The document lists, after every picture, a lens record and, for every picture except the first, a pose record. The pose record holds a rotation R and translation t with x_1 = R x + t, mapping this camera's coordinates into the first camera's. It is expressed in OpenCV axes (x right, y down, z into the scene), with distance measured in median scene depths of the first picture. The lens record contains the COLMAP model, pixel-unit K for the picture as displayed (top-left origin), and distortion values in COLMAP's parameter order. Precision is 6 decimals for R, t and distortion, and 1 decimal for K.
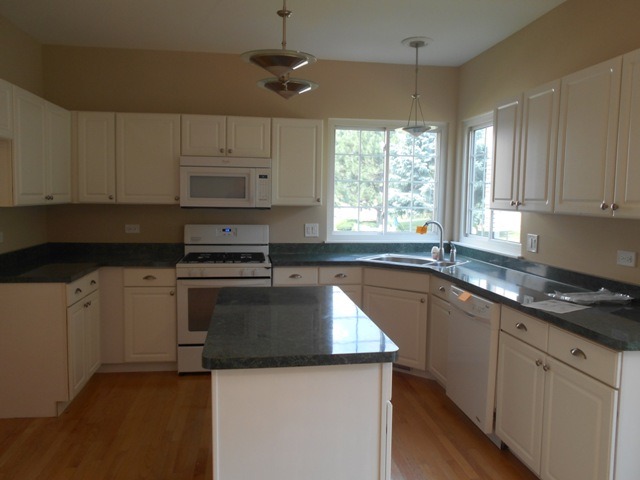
lens RADIAL K [[491.1, 0, 319.3], [0, 491.1, 240.6], [0, 0, 1]] dist [-0.002835, 0.007783]
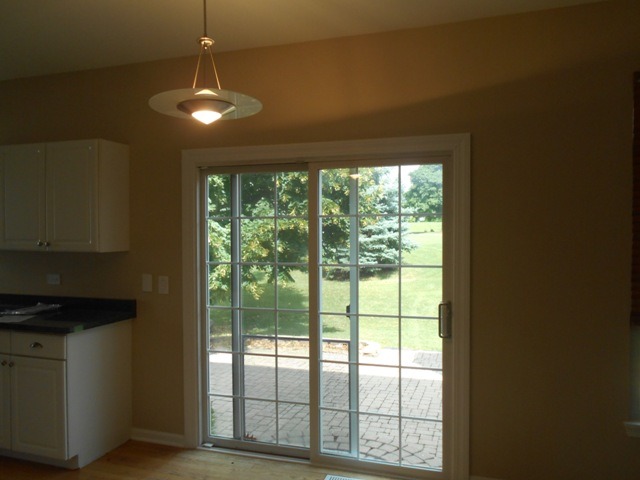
lens RADIAL K [[491.1, 0, 319.6], [0, 491.1, 240.0], [0, 0, 1]] dist [-0.002835, 0.007783]
pose [[0.437679, -0.029791, 0.898638, -0.362749], [0.086553, 0.996205, -0.009130, 0.003200], [-0.894956, 0.081776, 0.438597, -0.373493]]
